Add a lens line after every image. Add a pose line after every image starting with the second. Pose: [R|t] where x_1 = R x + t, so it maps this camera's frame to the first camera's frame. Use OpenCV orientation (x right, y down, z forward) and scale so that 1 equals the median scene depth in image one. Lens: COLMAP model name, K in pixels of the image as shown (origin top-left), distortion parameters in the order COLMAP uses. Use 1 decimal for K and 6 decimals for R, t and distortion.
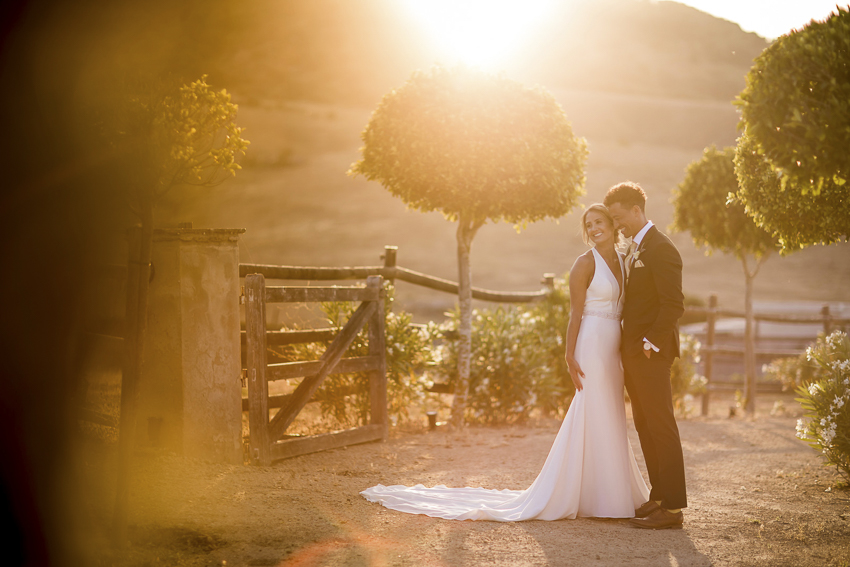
lens RADIAL K [[2066.4, 0, 425.0], [0, 2066.4, 283.5], [0, 0, 1]] dist [-0.022525, -0.118045]
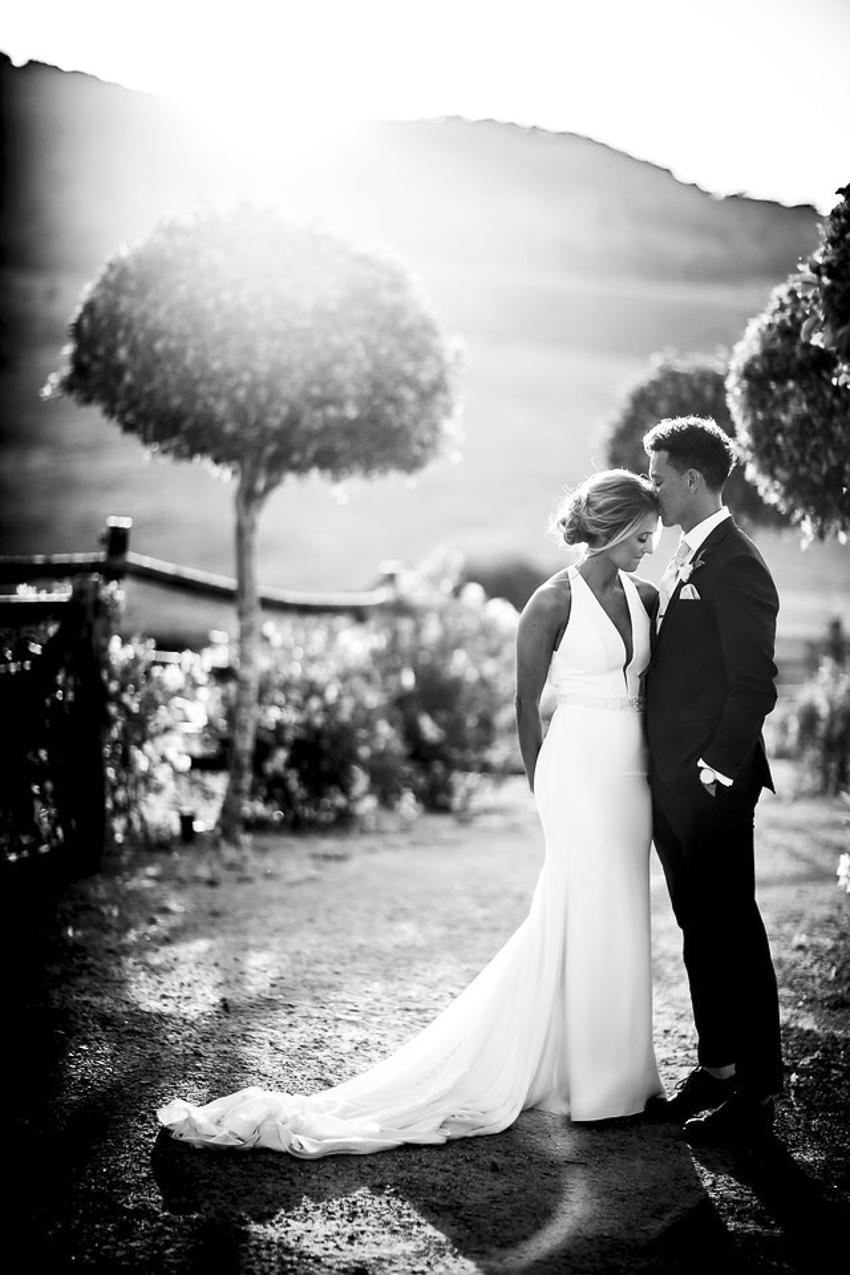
lens RADIAL K [[3099.6, 0, 425.0], [0, 3099.6, 637.5], [0, 0, 1]] dist [-0.022525, -0.118045]
pose [[0.997153, 0.011071, 0.074591, 0.004661], [-0.013213, 0.999513, 0.028283, -0.011551], [-0.074242, -0.029188, 0.996813, 0.140942]]
